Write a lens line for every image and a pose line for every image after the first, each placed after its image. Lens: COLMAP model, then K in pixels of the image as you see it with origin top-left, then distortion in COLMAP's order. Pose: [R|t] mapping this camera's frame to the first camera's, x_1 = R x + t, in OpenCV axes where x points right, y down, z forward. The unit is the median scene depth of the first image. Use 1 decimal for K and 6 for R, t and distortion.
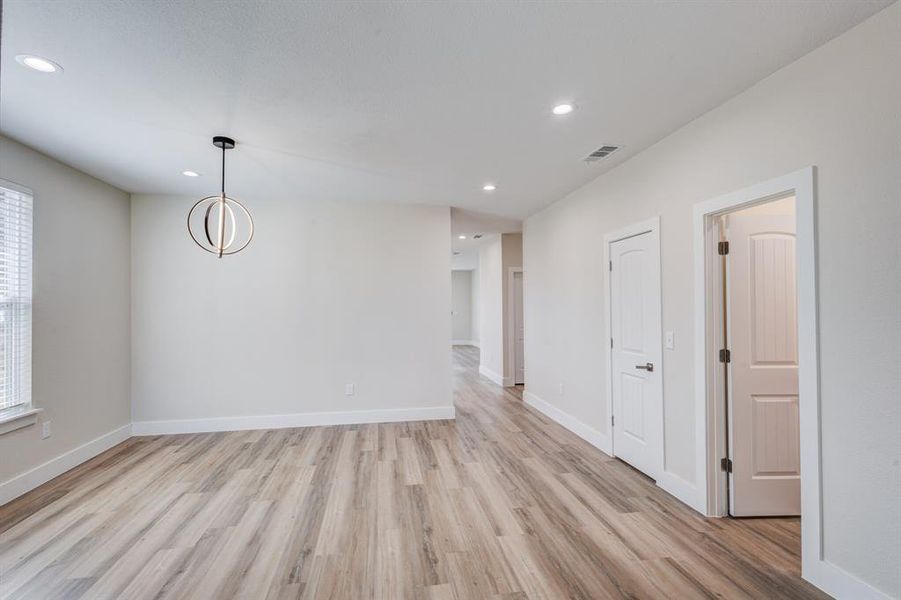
lens RADIAL K [[418.2, 0, 450.5], [0, 418.2, 300.0], [0, 0, 1]] dist [0.001235, 0.000106]
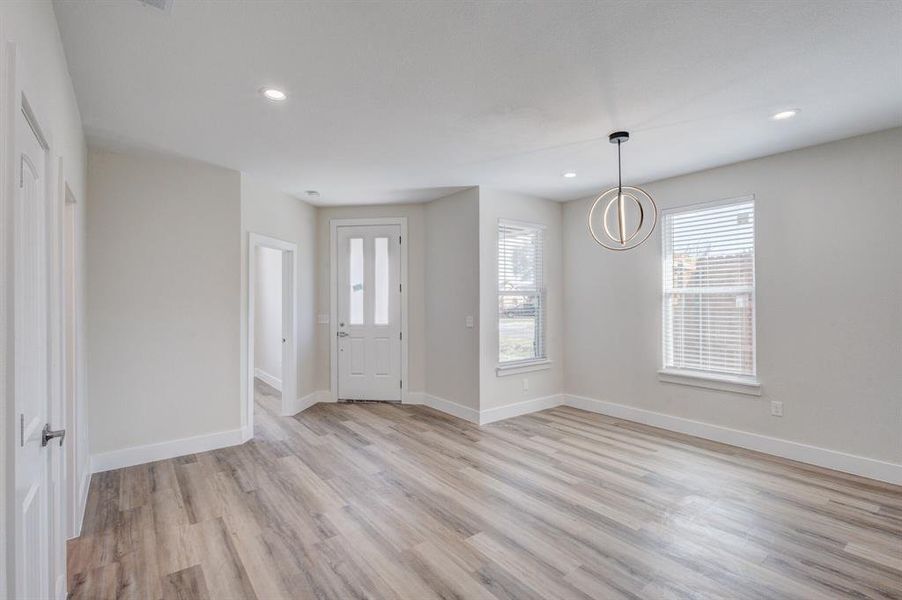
lens RADIAL K [[418.7, 0, 451.0], [0, 418.7, 300.0], [0, 0, 1]] dist [0.001235, 0.000106]
pose [[-0.888609, 0.015776, -0.458395, 0.360106], [0.021214, 0.999752, -0.006716, 0.025551], [0.458175, -0.015693, -0.888723, 2.065477]]
